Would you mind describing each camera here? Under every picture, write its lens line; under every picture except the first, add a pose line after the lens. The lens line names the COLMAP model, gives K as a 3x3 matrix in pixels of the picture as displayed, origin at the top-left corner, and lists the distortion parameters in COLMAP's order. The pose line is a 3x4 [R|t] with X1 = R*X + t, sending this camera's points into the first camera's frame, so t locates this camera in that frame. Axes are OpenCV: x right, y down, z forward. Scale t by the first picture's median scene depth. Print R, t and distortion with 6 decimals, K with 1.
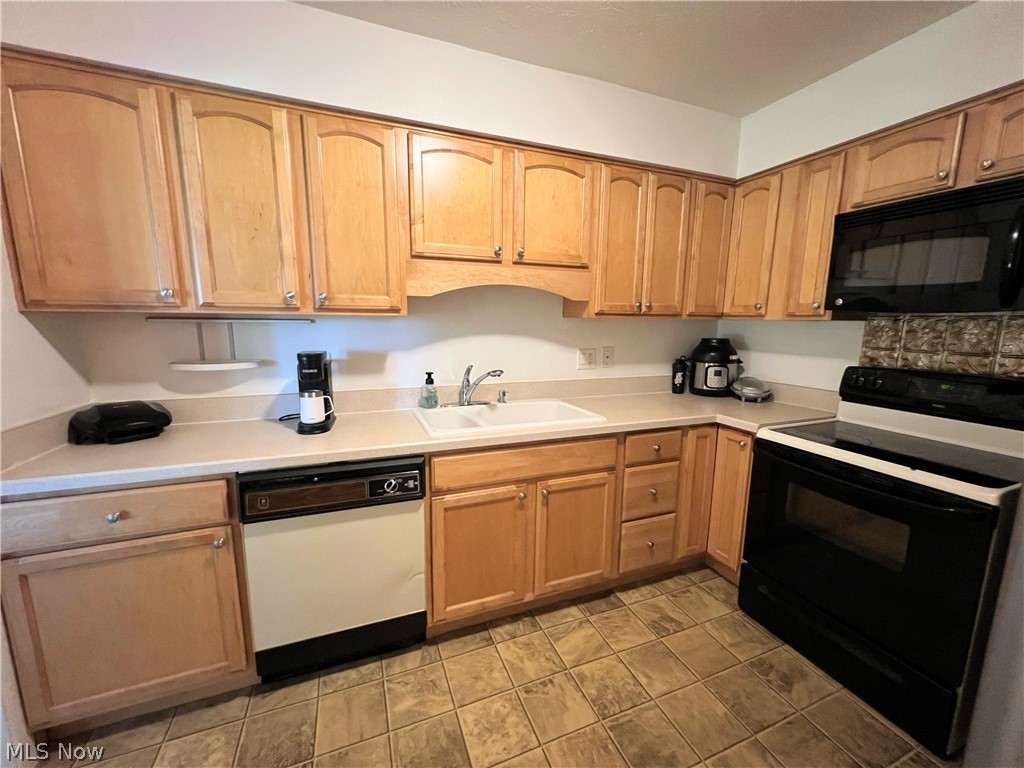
lens RADIAL K [[409.5, 0, 514.4], [0, 409.5, 386.3], [0, 0, 1]] dist [-0.000600, 0.000106]
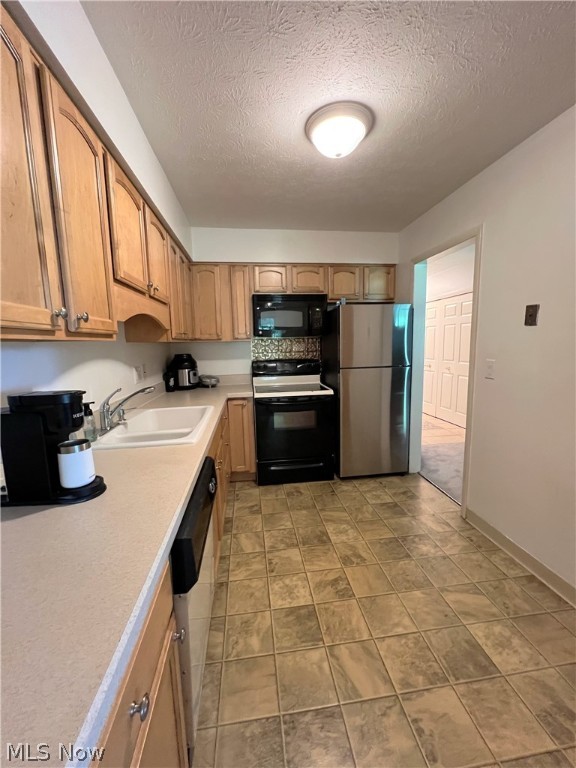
lens RADIAL K [[307.6, 0, 286.7], [0, 307.6, 385.1], [0, 0, 1]] dist [-0.002762, 0.001231]
pose [[0.251145, -0.148555, 0.956482, -0.855257], [0.180182, 0.978056, 0.104595, -0.074056], [-0.951031, 0.146073, 0.272401, 0.436135]]
